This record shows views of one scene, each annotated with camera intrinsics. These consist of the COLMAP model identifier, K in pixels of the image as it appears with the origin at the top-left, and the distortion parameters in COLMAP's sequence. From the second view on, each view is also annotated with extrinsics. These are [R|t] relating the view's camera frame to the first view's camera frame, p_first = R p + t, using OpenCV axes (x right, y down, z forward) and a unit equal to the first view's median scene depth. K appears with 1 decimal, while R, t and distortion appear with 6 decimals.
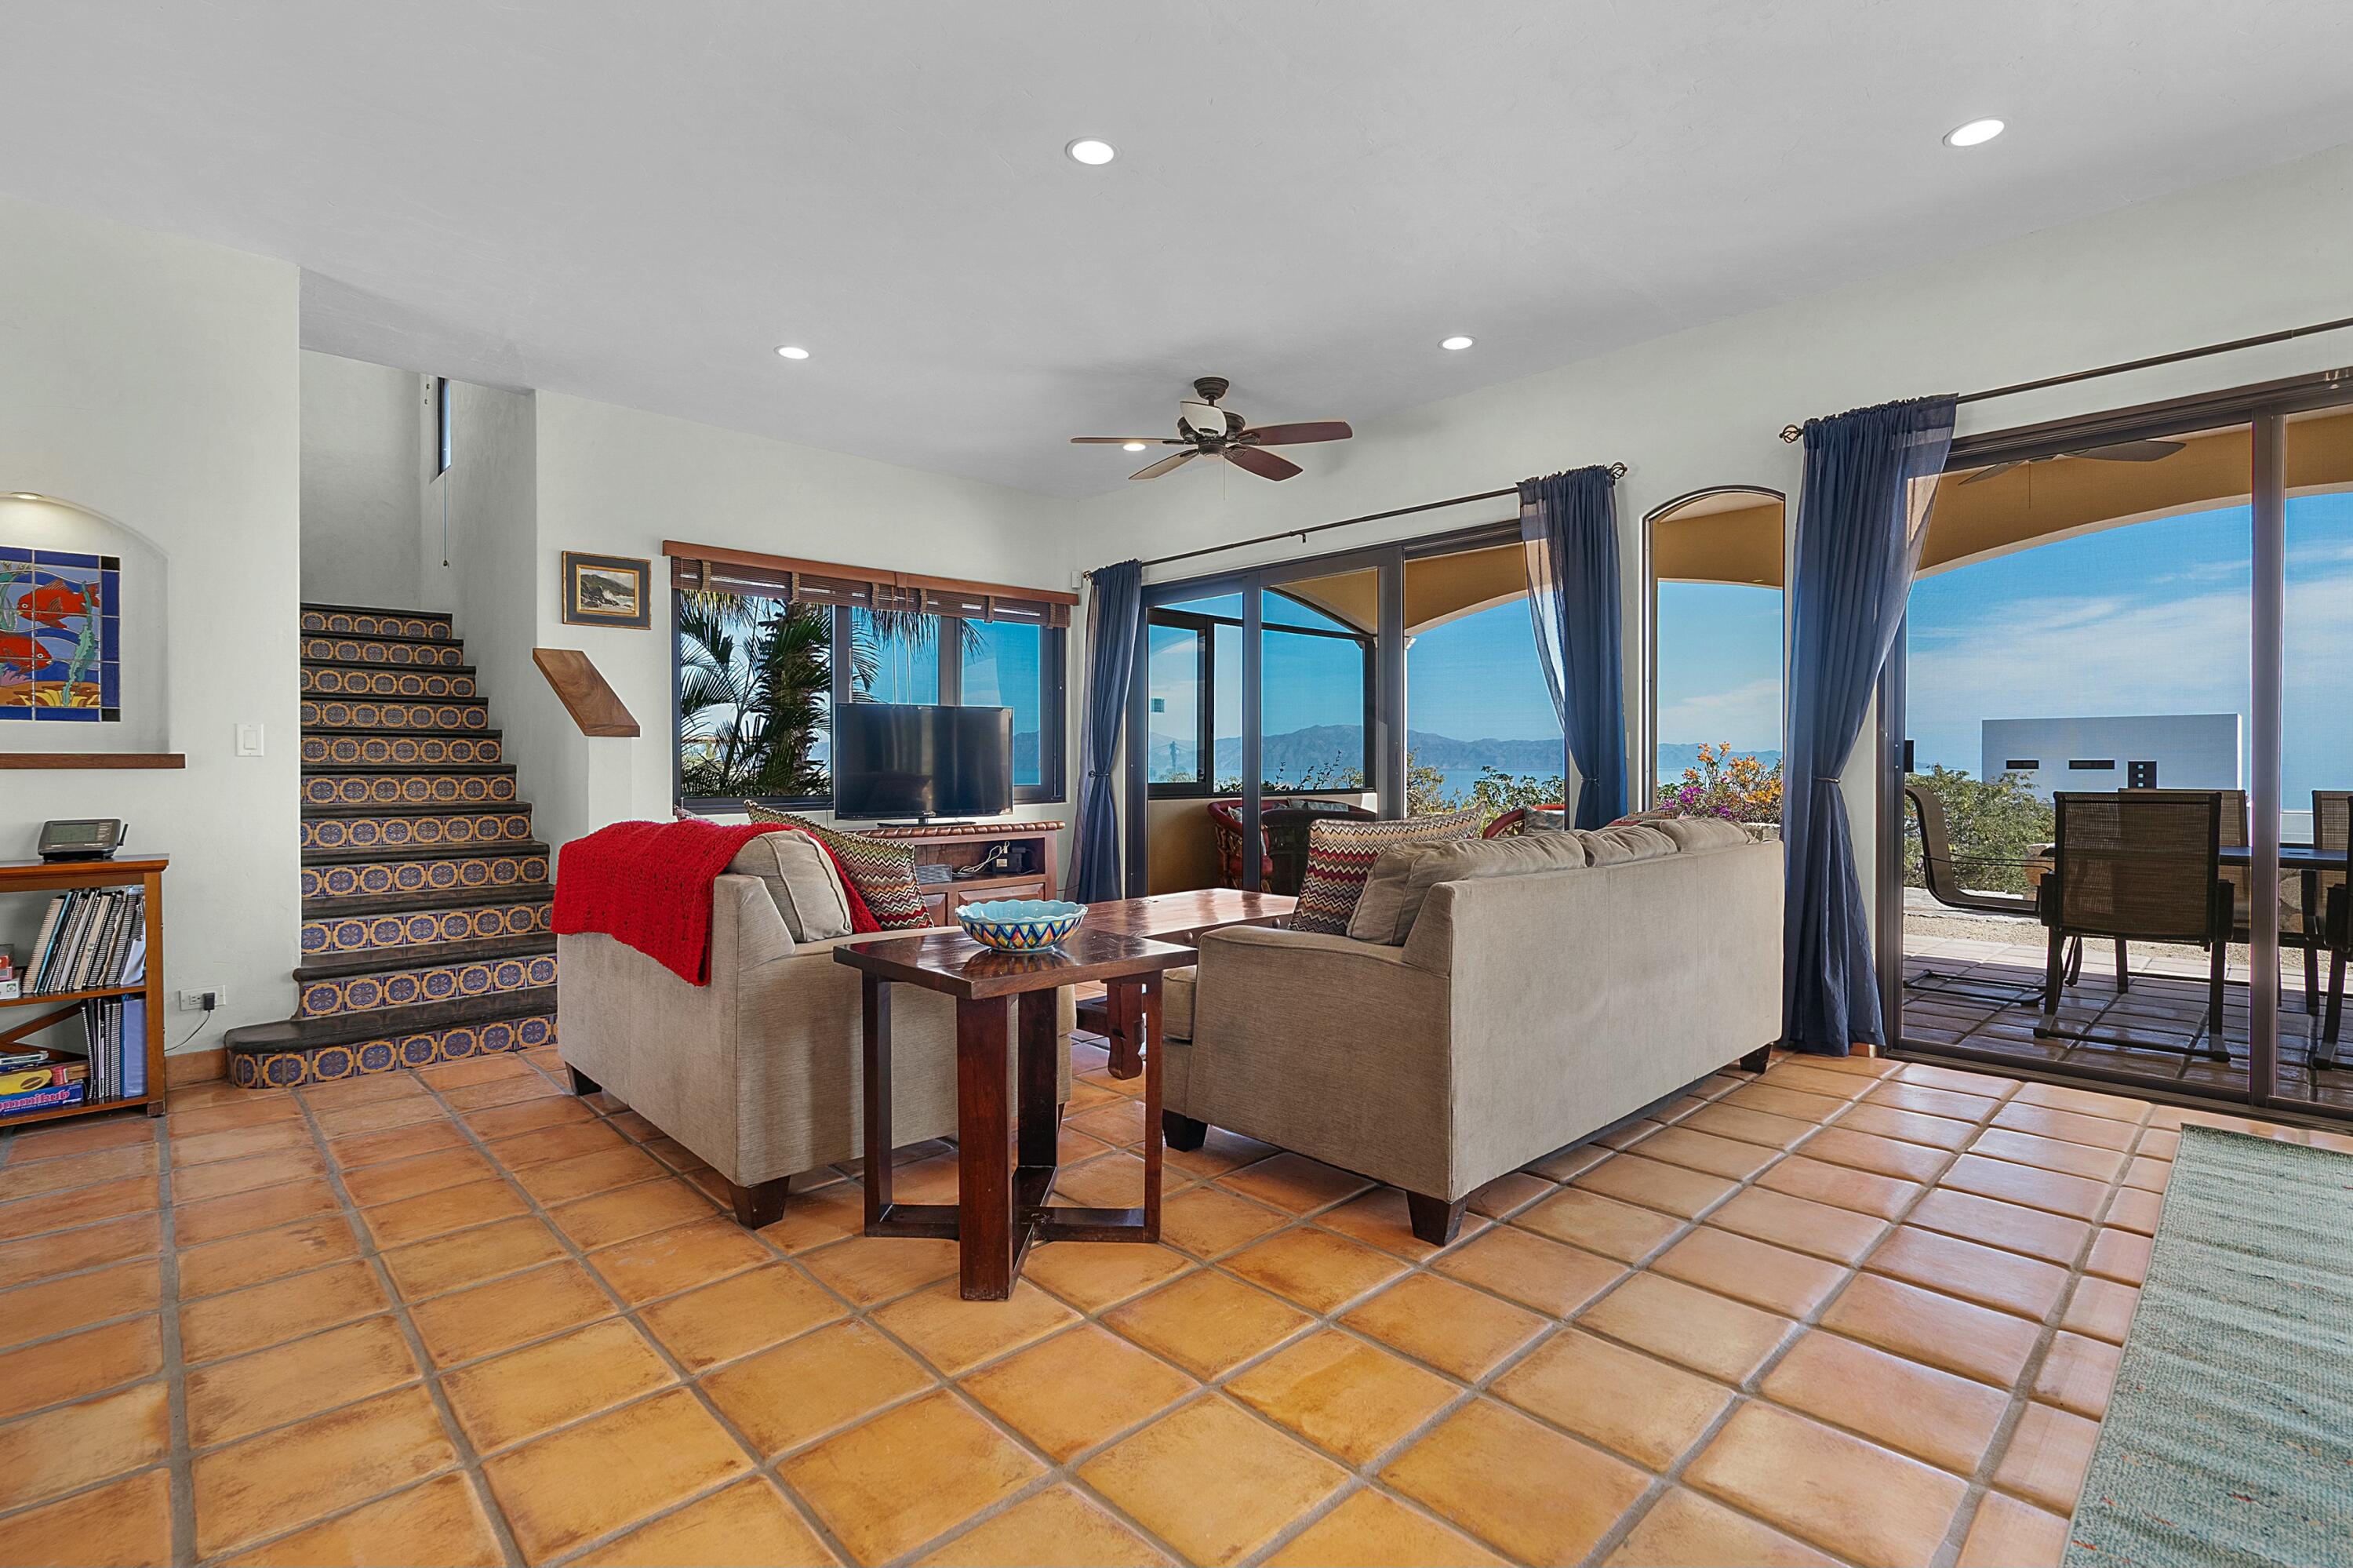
lens RADIAL K [[1084.0, 0, 1167.4], [0, 1084.0, 768.6], [0, 0, 1]] dist [-0.002839, -0.000476]
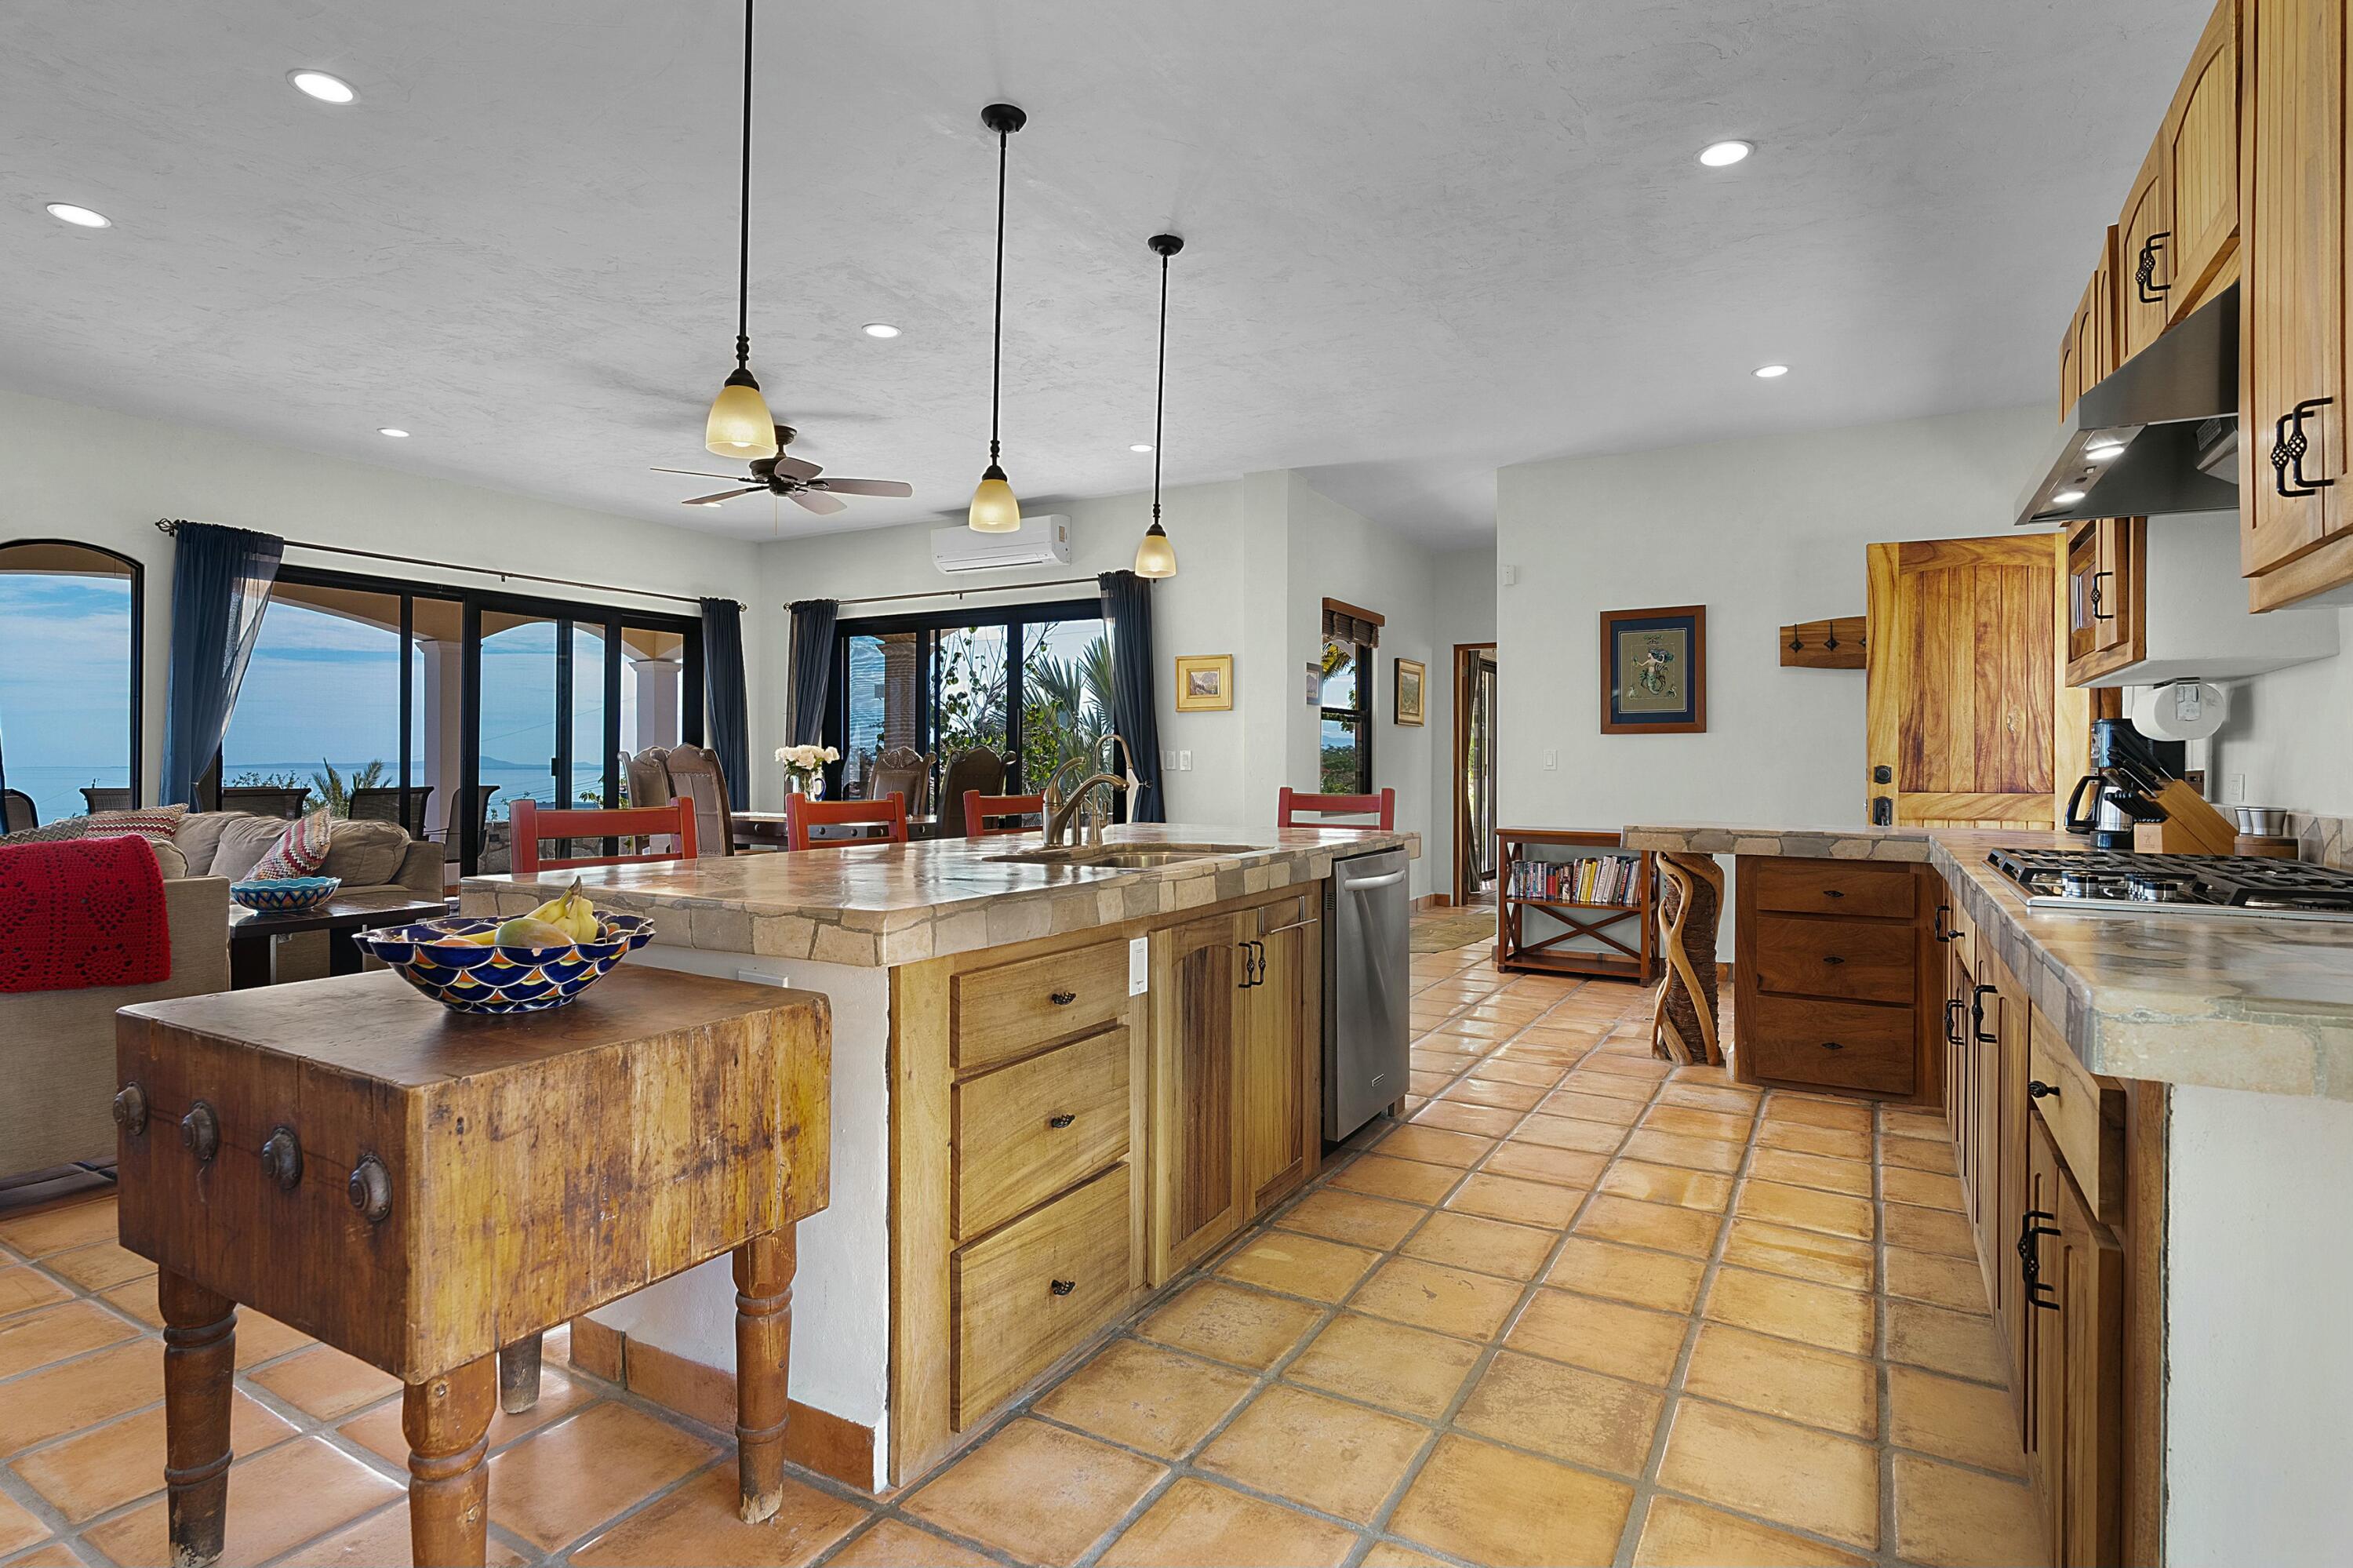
lens RADIAL K [[1192.1, 0, 1168.5], [0, 1192.1, 774.6], [0, 0, 1]] dist [0.000684, -0.000402]
pose [[-0.279925, -0.004346, 0.960012, -1.275214], [-0.001315, 0.999991, 0.004144, -0.007565], [-0.960021, -0.000102, -0.279928, 0.236816]]
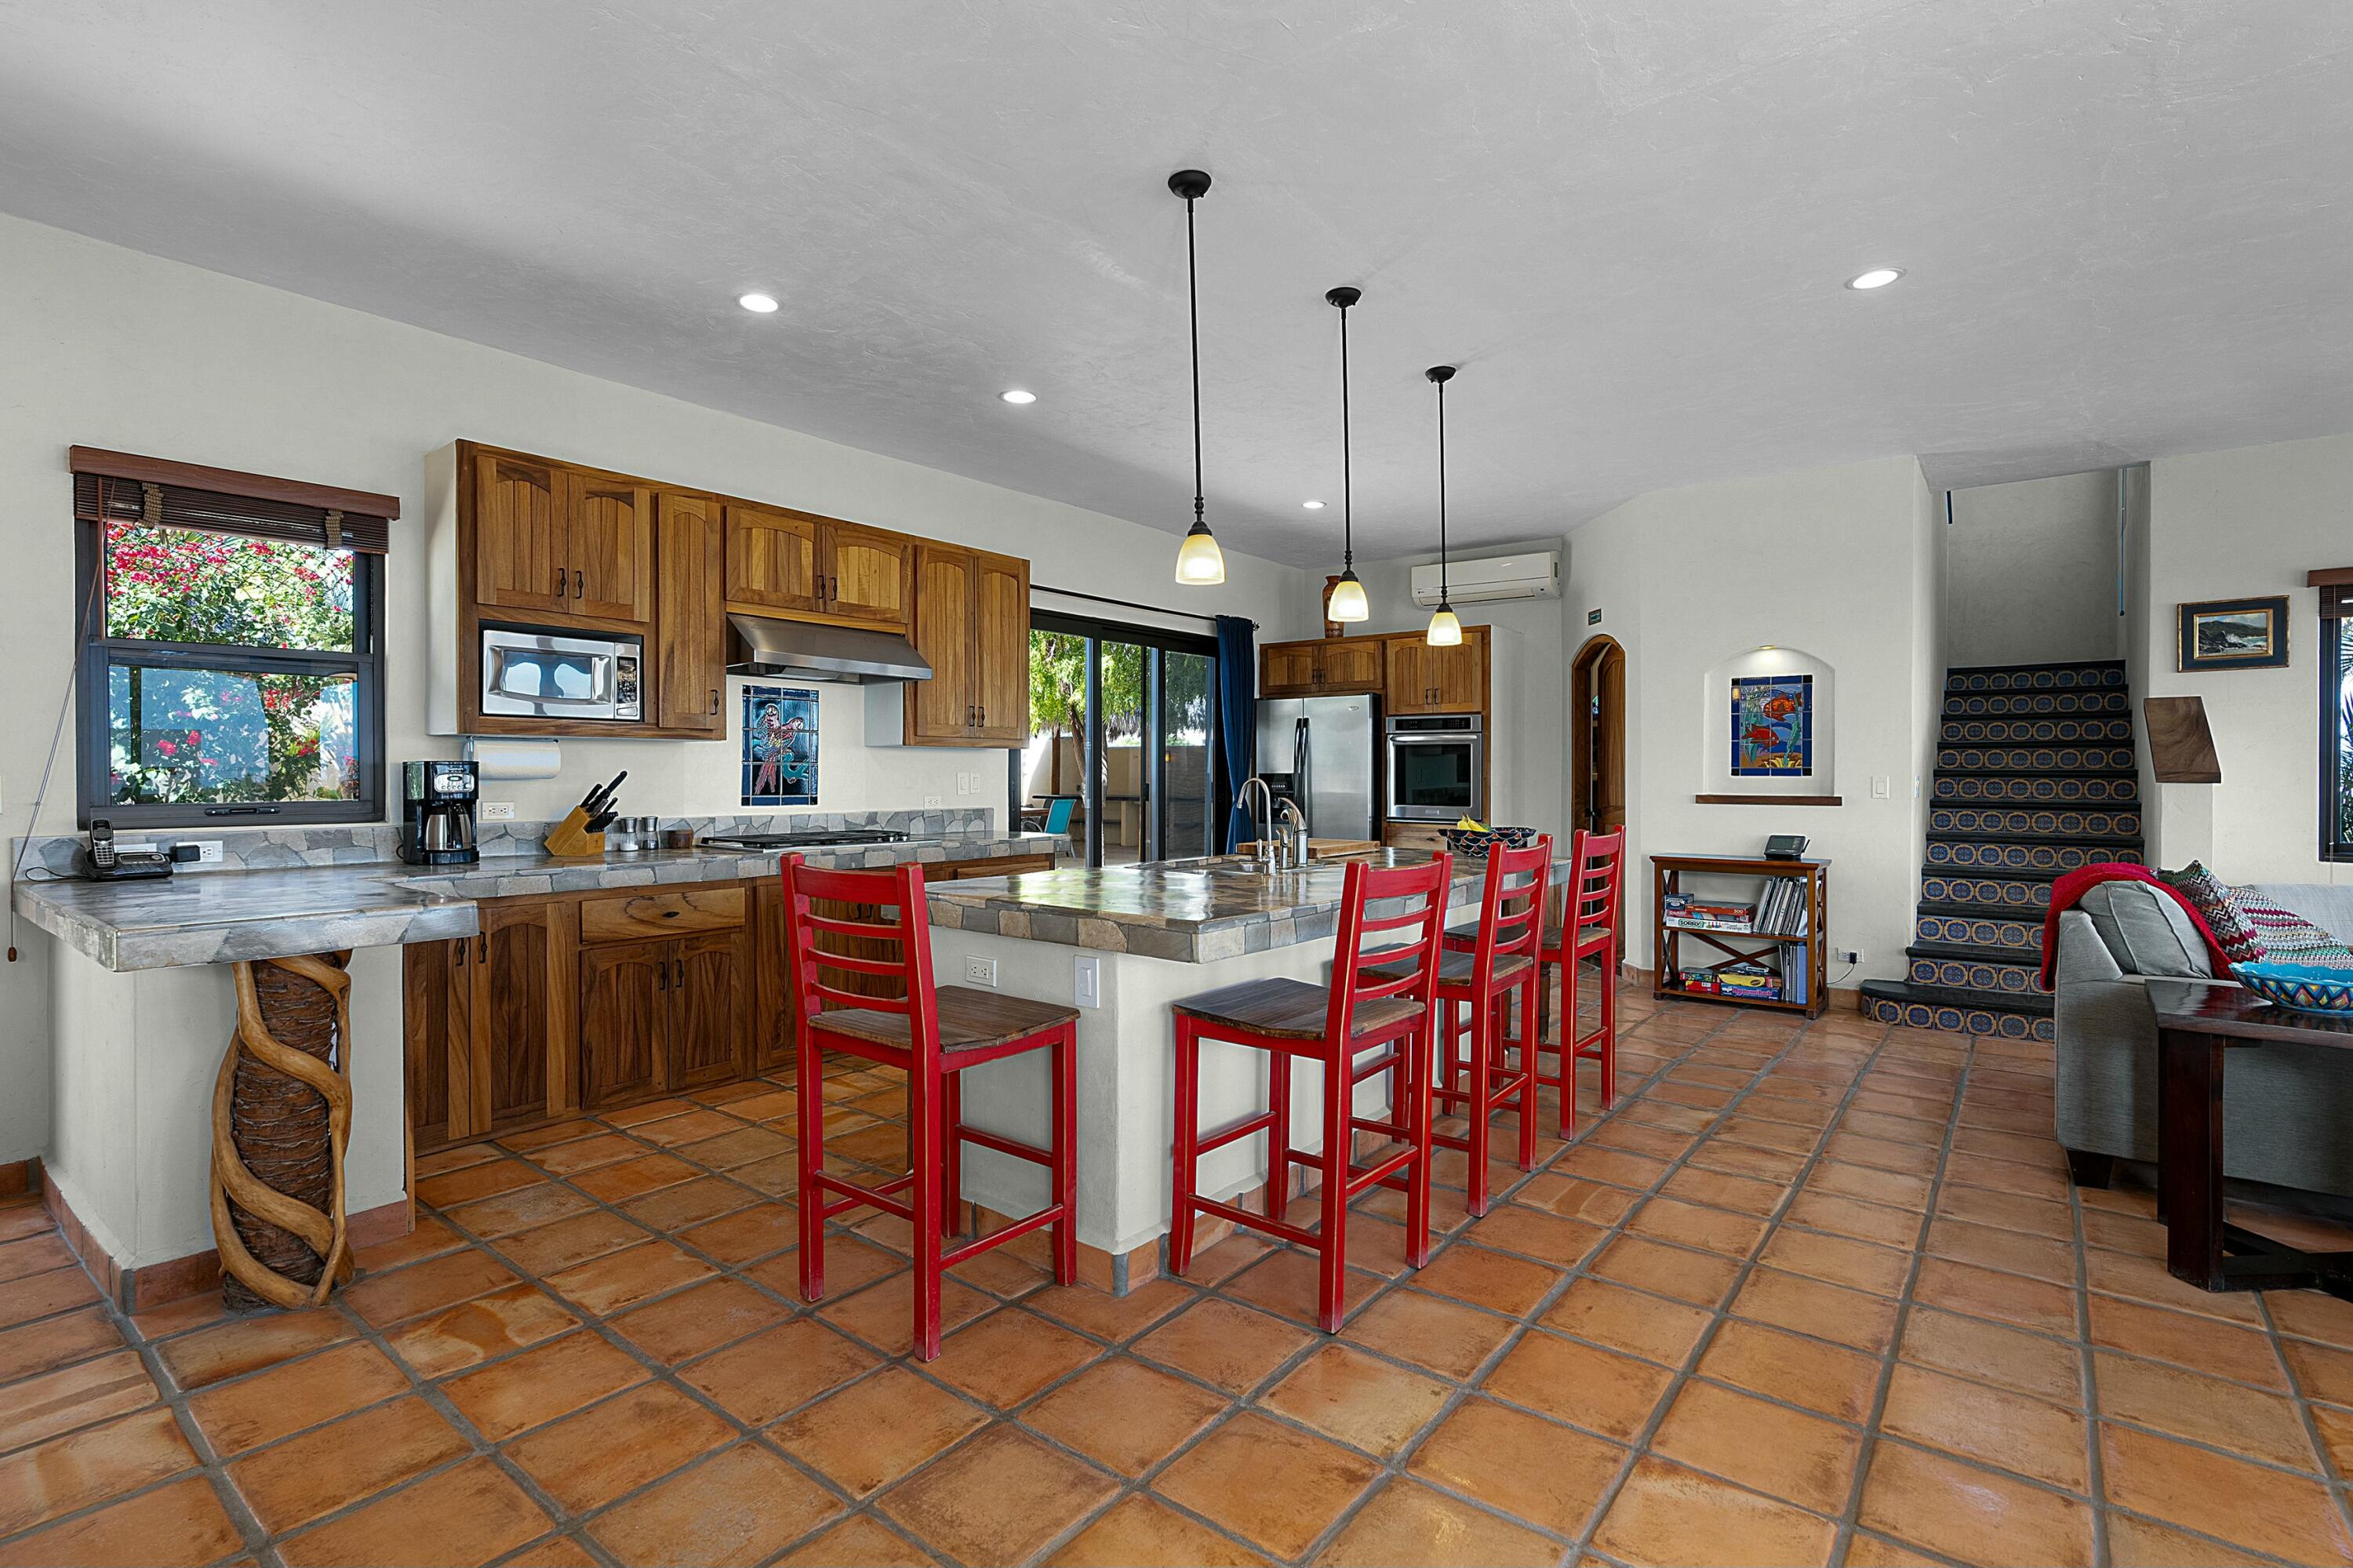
lens RADIAL K [[1095.1, 0, 1176.5], [0, 1095.1, 784.0], [0, 0, 1]] dist [-0.001040, 0.000131]
pose [[0.140015, 0.010564, -0.990093, 0.500740], [-0.005288, 0.999937, 0.009921, -0.040849], [0.990135, 0.003847, 0.140062, -0.166107]]
